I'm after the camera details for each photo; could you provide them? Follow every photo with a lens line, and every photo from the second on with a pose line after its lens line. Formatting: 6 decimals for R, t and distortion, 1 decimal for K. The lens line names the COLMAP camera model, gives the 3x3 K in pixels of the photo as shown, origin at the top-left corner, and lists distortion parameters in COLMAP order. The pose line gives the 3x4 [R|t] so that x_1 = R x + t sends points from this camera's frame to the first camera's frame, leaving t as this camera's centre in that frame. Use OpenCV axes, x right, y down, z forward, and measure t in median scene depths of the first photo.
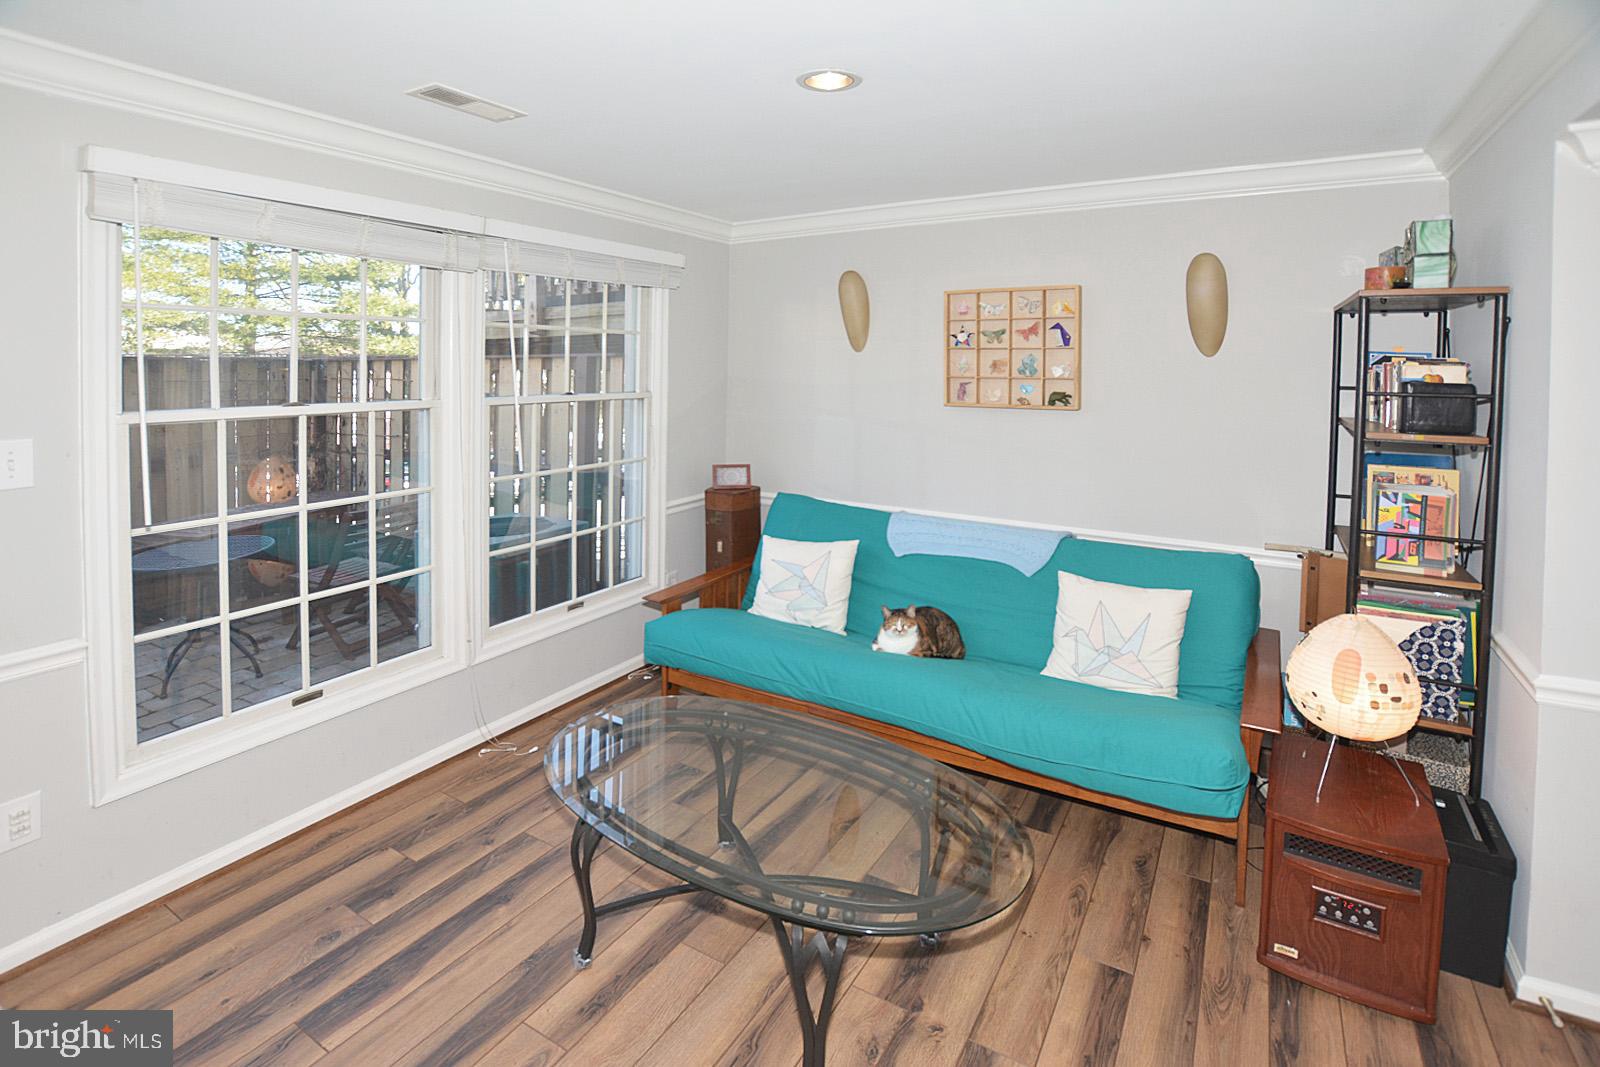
lens RADIAL K [[768.8, 0, 798.9], [0, 768.8, 476.8], [0, 0, 1]] dist [-0.009502, -0.000478]
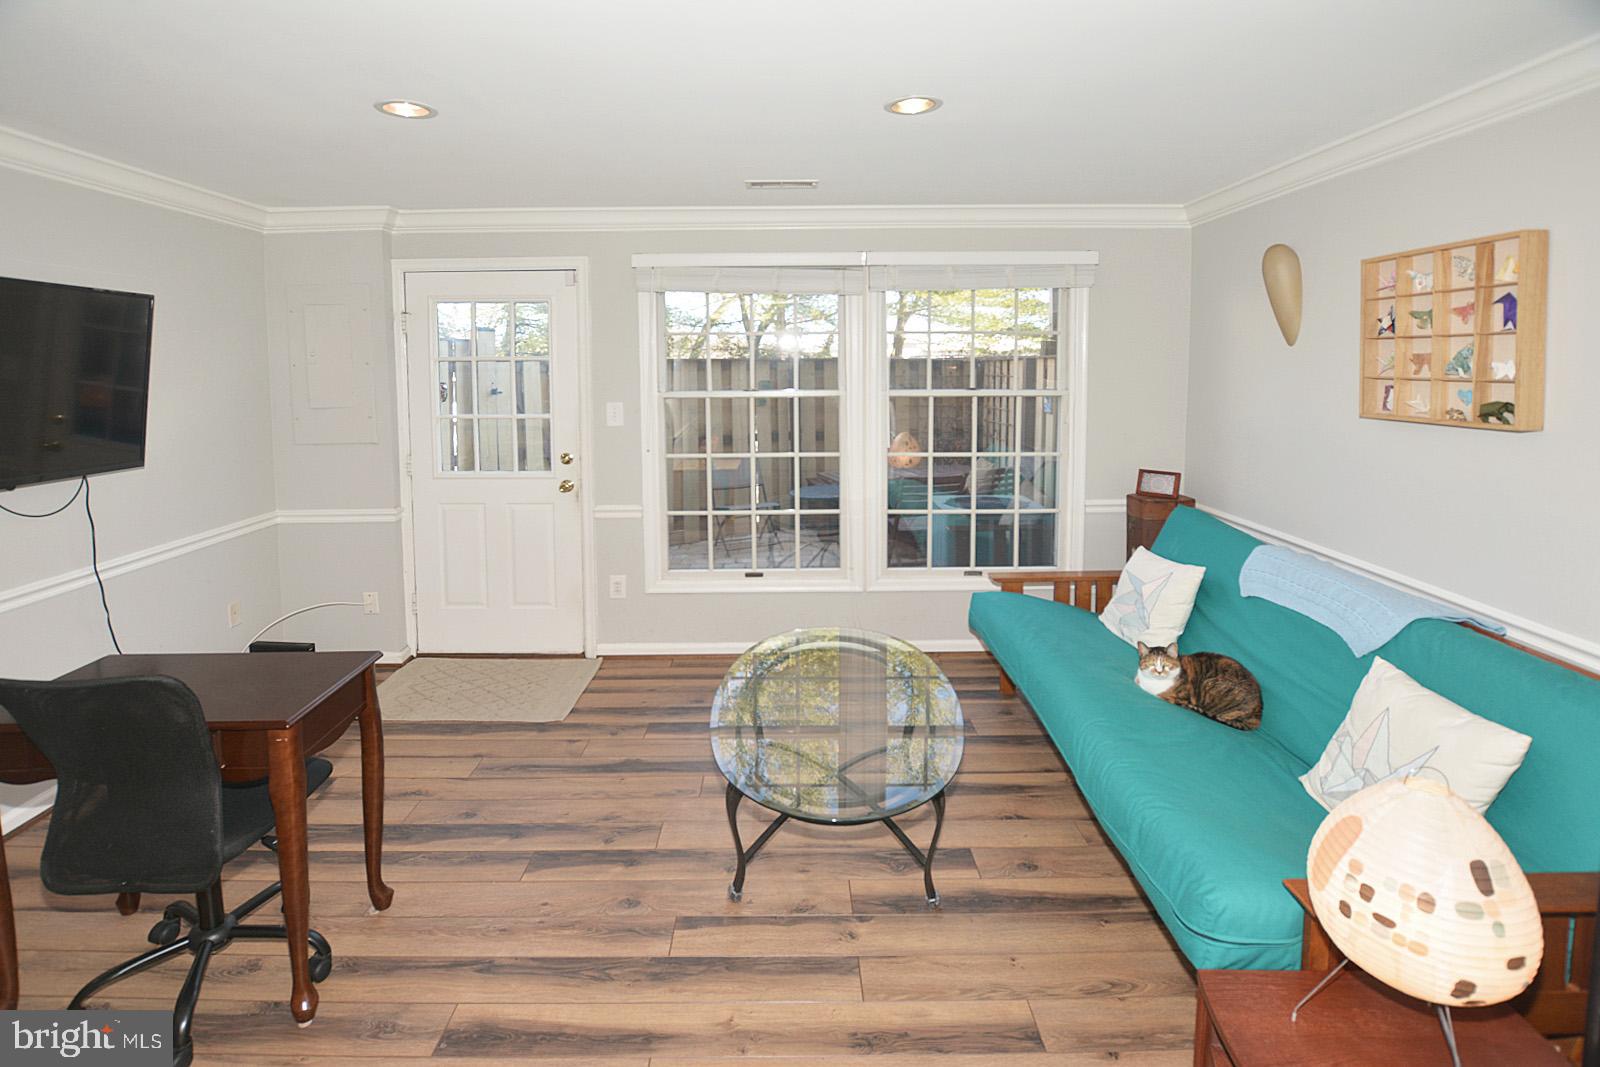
lens RADIAL K [[772.1, 0, 800.0], [0, 772.1, 533.5], [0, 0, 1]] dist [-0.001572, -0.000008]
pose [[0.523997, 0.176356, -0.833262, 0.613587], [-0.113770, 0.984054, 0.136726, -0.025118], [0.844087, 0.023156, 0.535706, 0.169091]]
